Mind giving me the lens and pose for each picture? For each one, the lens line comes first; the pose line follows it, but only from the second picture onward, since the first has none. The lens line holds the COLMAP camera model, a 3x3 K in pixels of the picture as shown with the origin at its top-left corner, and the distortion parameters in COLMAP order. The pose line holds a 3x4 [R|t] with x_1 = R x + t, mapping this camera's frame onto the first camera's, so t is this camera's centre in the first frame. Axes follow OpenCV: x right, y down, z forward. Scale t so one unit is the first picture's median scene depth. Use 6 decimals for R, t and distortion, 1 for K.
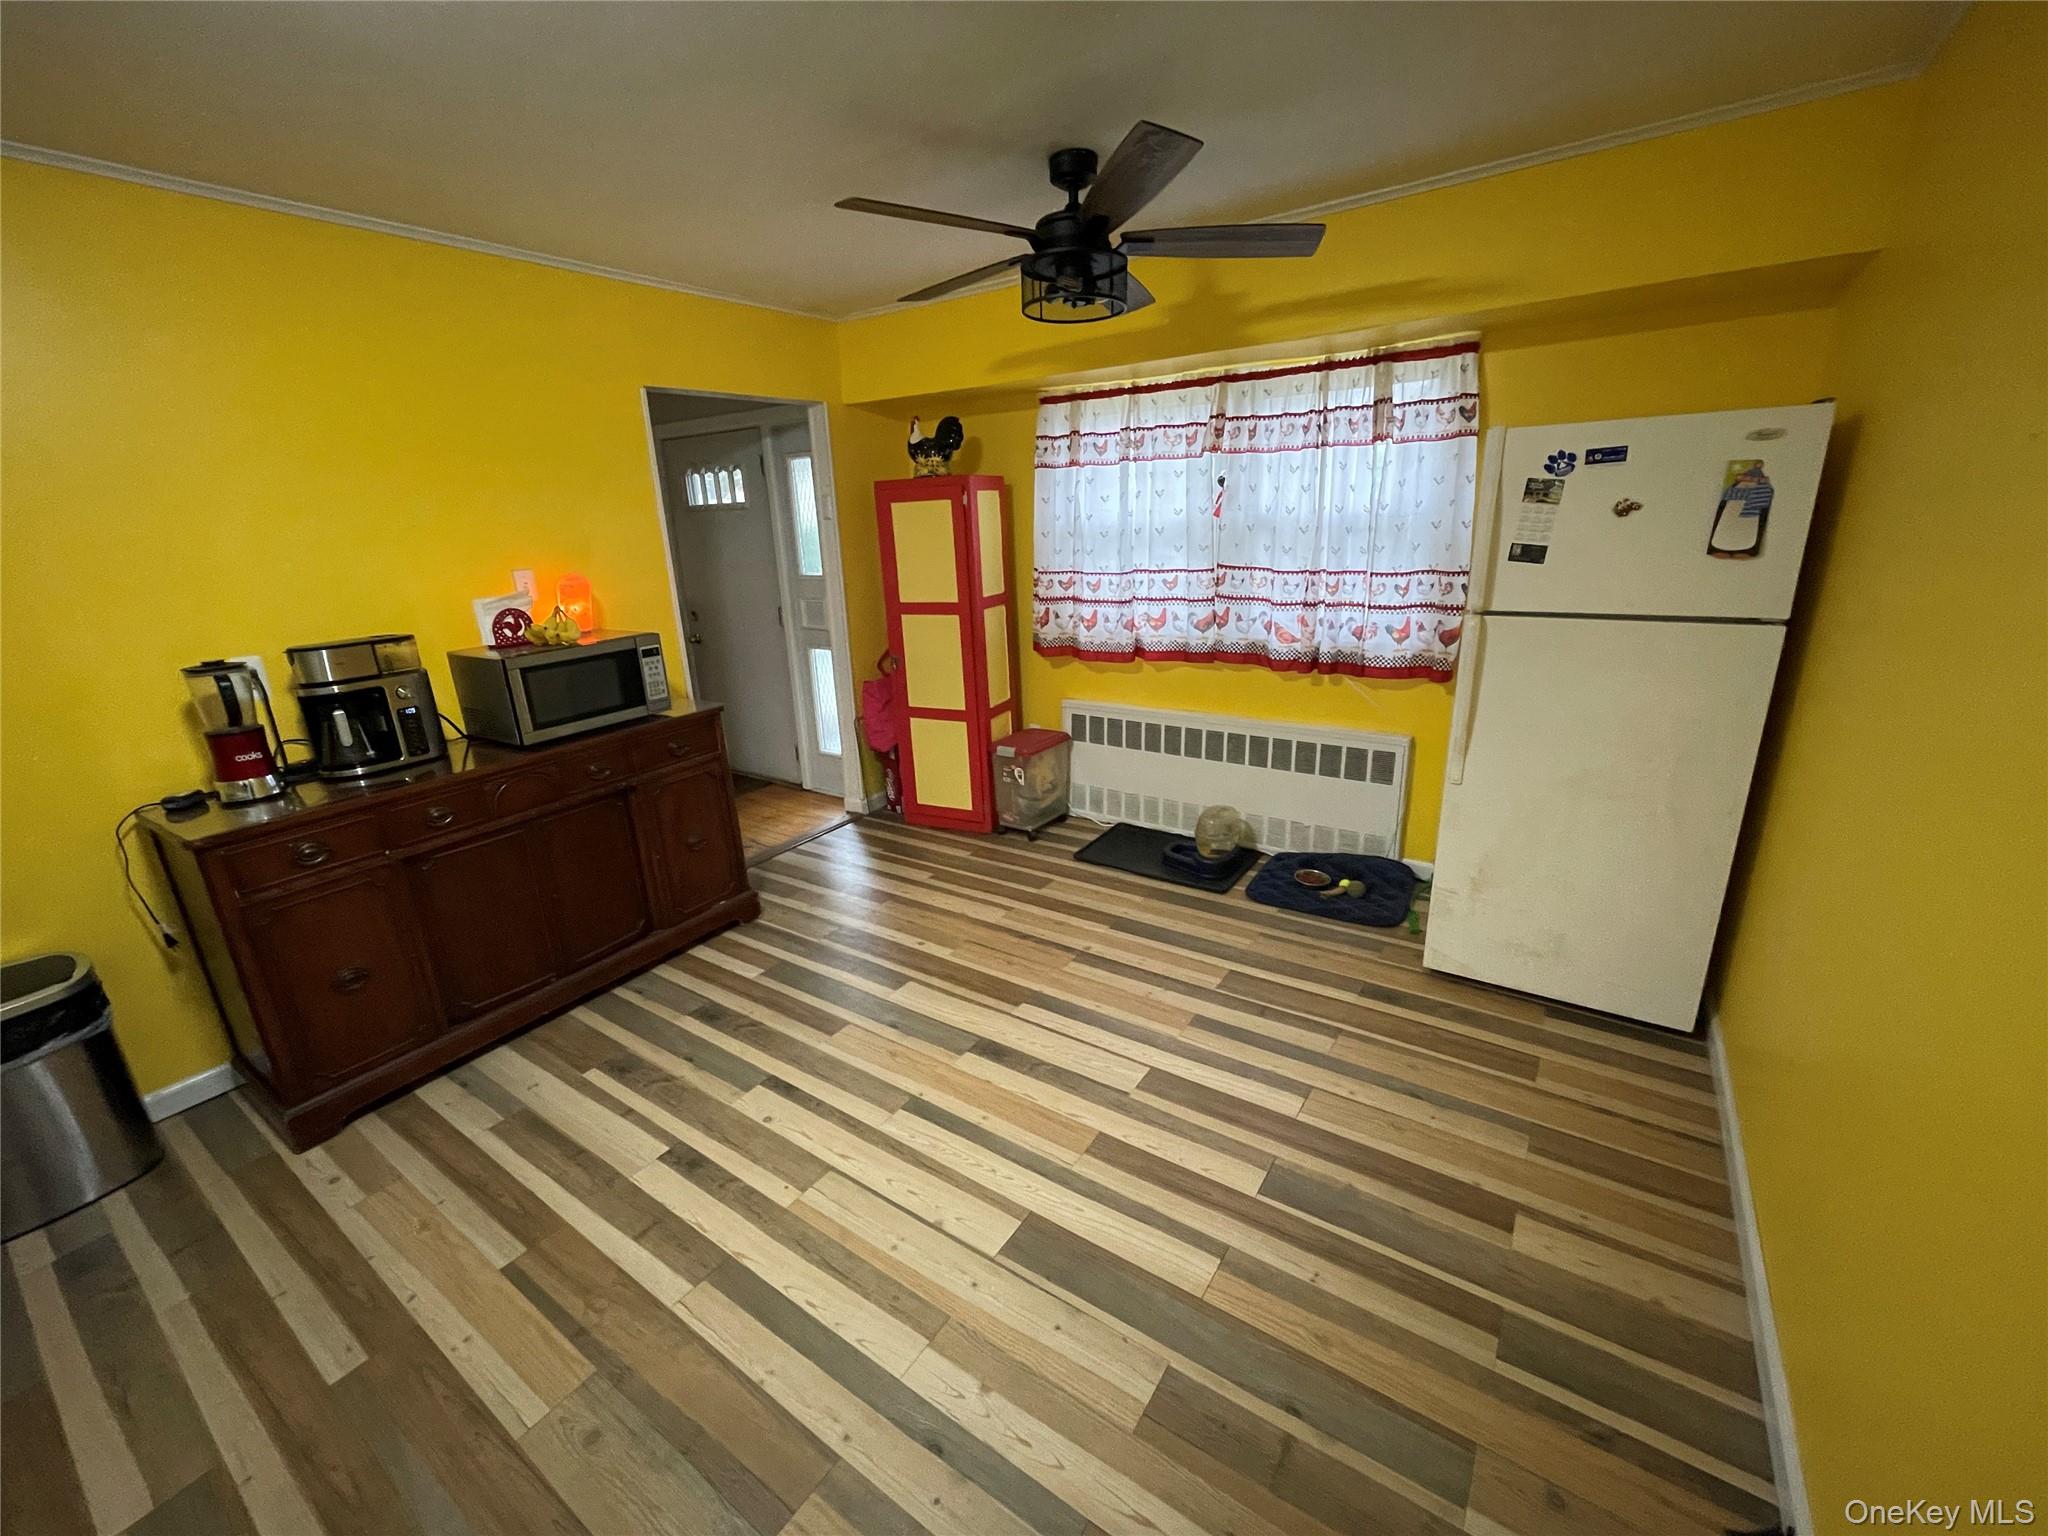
lens RADIAL K [[822.9, 0, 1025.0], [0, 822.9, 769.7], [0, 0, 1]] dist [-0.007091, -0.000910]
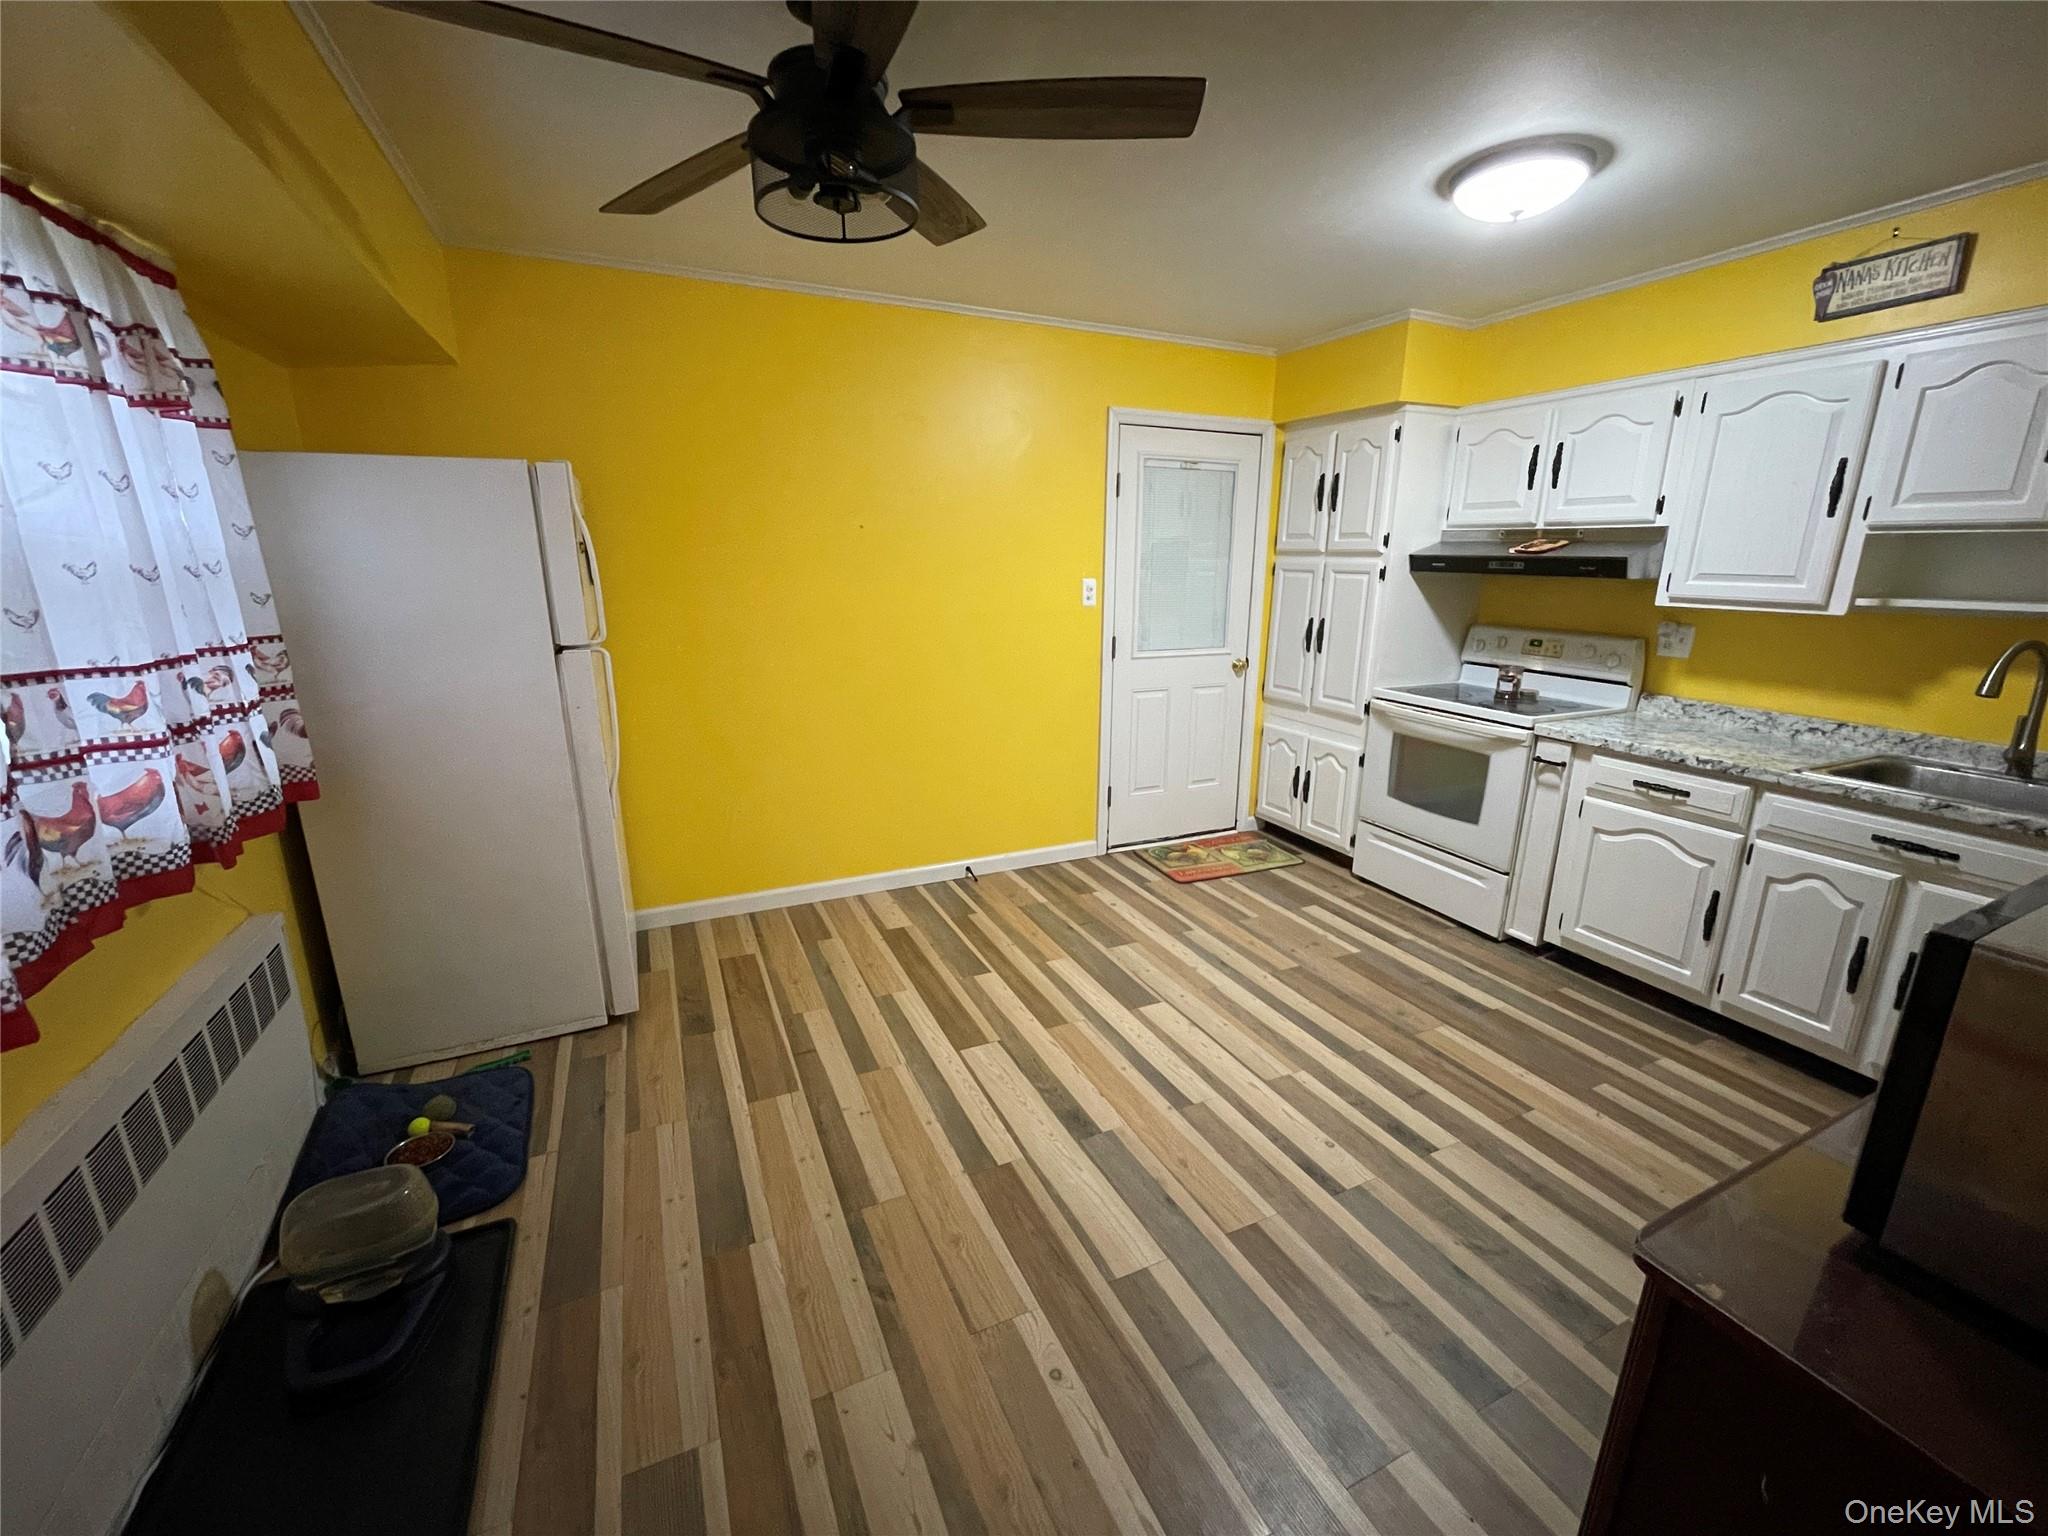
lens RADIAL K [[822.9, 0, 1018.6], [0, 822.9, 770.9], [0, 0, 1]] dist [-0.007091, -0.000910]
pose [[-0.855389, -0.095184, 0.509166, -0.404730], [0.180367, 0.866722, 0.465039, -0.417270], [-0.485569, 0.489626, -0.724216, 1.492864]]
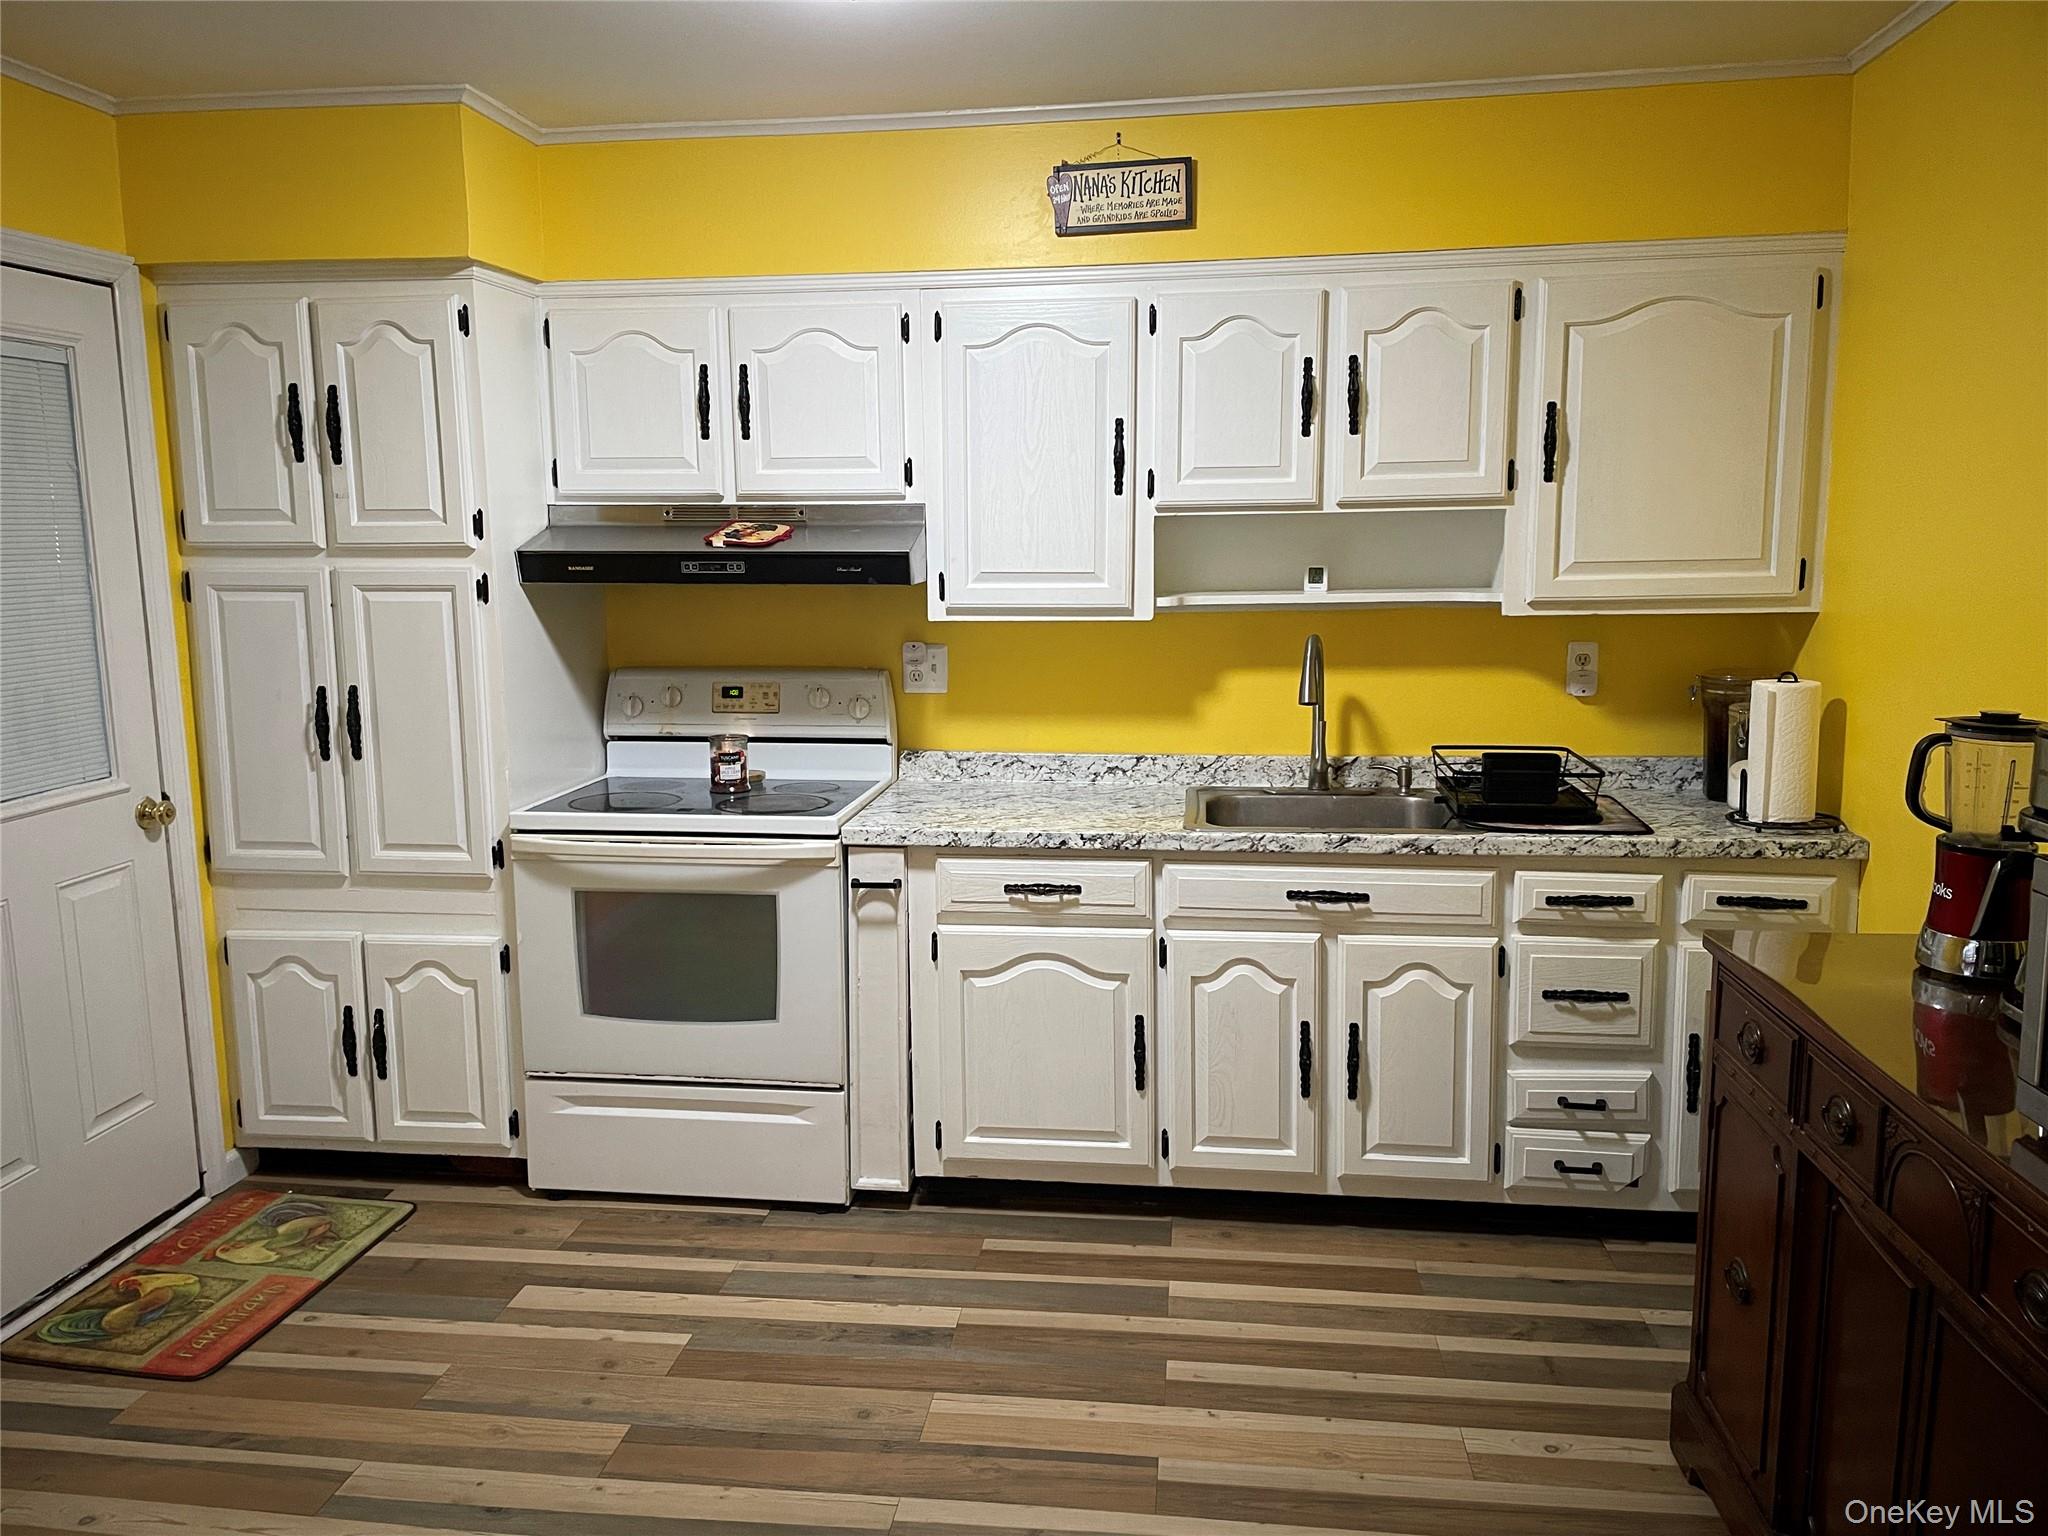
lens RADIAL K [[1537.8, 0, 1017.3], [0, 1537.8, 756.6], [0, 0, 1]] dist [0.075617, -0.092436]
pose [[-0.889759, 0.117775, -0.440975, 0.025179], [-0.087671, 0.904046, 0.418347, -0.411884], [0.447933, 0.410888, -0.794057, 1.325402]]
